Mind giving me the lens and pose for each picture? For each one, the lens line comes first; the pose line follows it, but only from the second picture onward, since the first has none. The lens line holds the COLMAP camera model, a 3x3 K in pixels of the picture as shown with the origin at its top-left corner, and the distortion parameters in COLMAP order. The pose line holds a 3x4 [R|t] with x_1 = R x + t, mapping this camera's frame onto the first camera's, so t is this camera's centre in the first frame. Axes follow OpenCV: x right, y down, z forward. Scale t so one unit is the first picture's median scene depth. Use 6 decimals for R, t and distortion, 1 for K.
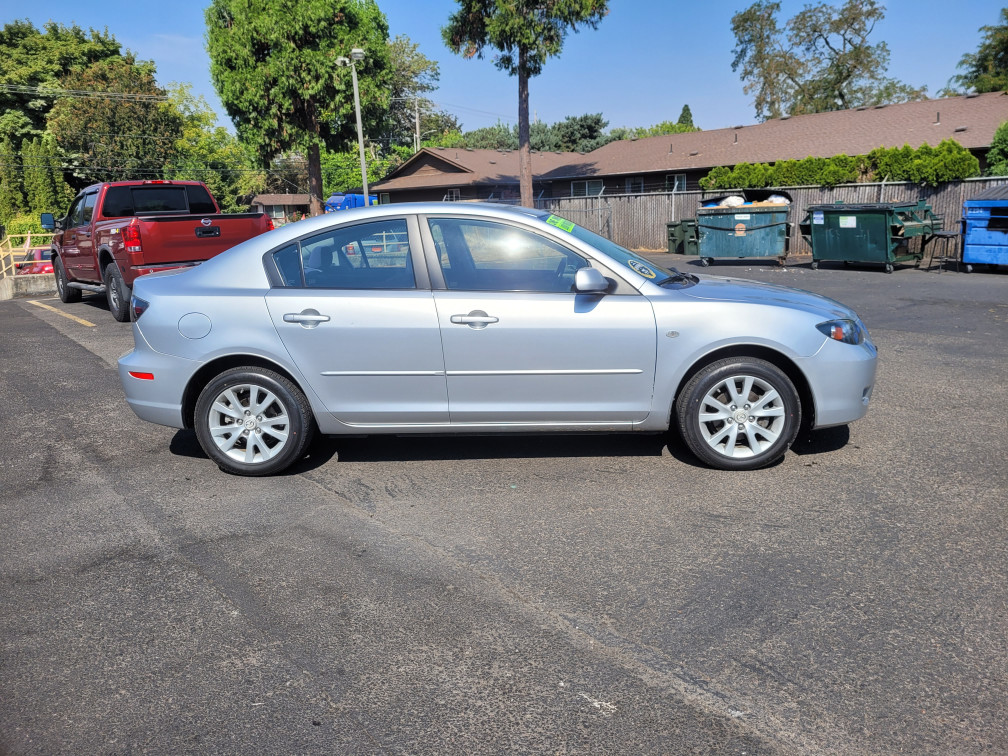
lens RADIAL K [[780.7, 0, 510.6], [0, 780.7, 376.9], [0, 0, 1]] dist [0.048714, -0.043427]
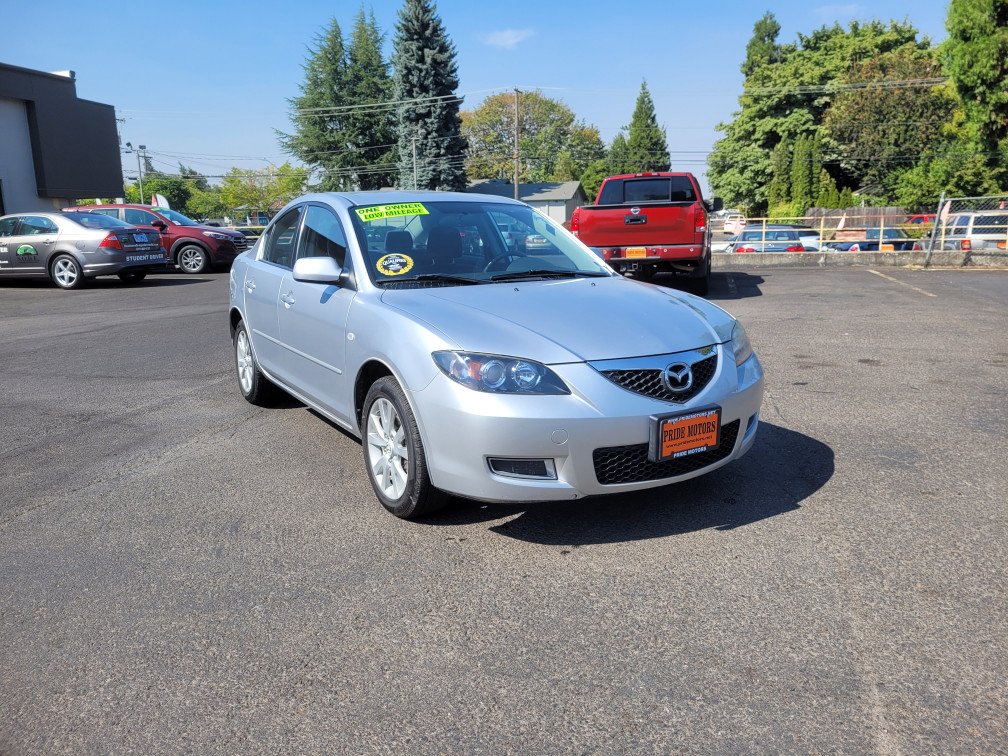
lens RADIAL K [[780.7, 0, 509.7], [0, 780.7, 368.7], [0, 0, 1]] dist [0.048714, -0.043427]
pose [[0.583058, 0.168344, -0.794798, 0.163511], [-0.165254, 0.982419, 0.086855, -0.023479], [0.795446, 0.080702, 0.600627, 0.108884]]
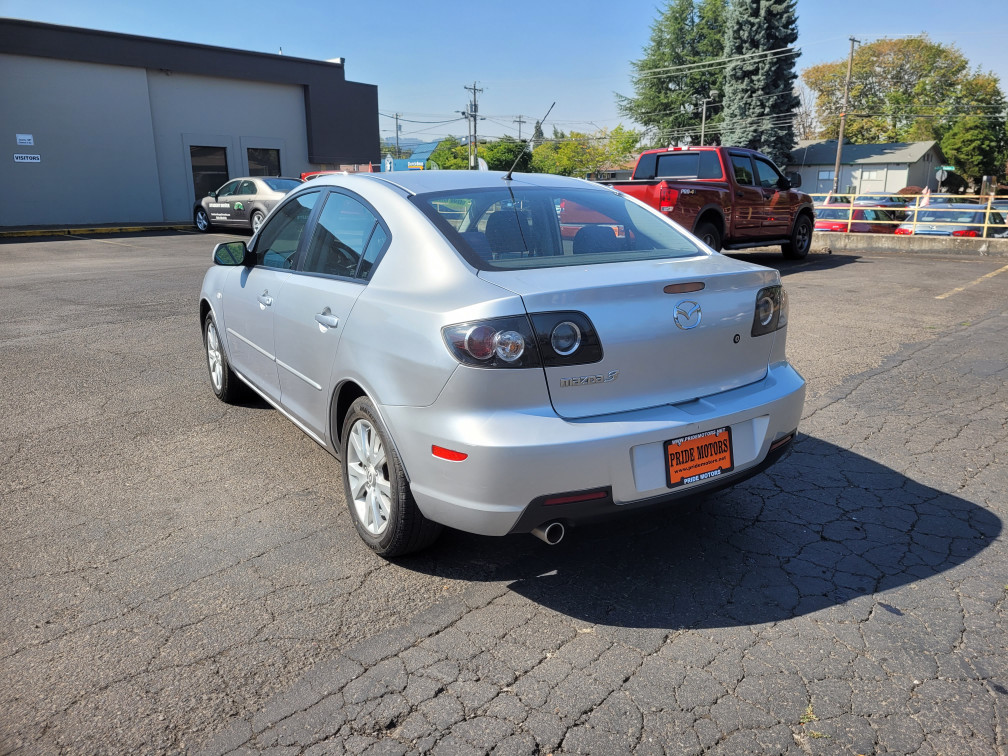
lens RADIAL K [[780.7, 0, 493.6], [0, 780.7, 361.0], [0, 0, 1]] dist [0.048714, -0.043427]
pose [[0.144124, 0.245446, -0.958637, 0.284958], [-0.209317, 0.954392, 0.212890, -0.075919], [0.967168, 0.169977, 0.188927, 0.311377]]
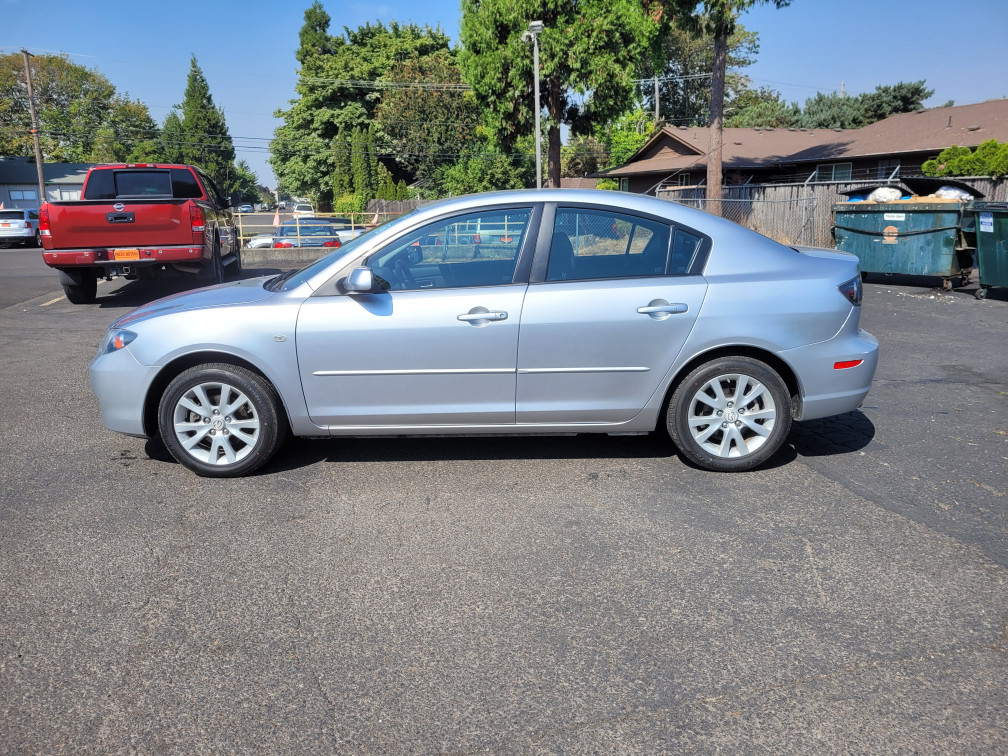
lens RADIAL K [[780.7, 0, 519.3], [0, 780.7, 374.5], [0, 0, 1]] dist [0.048714, -0.043427]
pose [[0.910972, 0.108255, -0.398008, 0.188580], [-0.101219, 0.994111, 0.038716, -0.037107], [0.399856, 0.005017, 0.916564, 0.142645]]
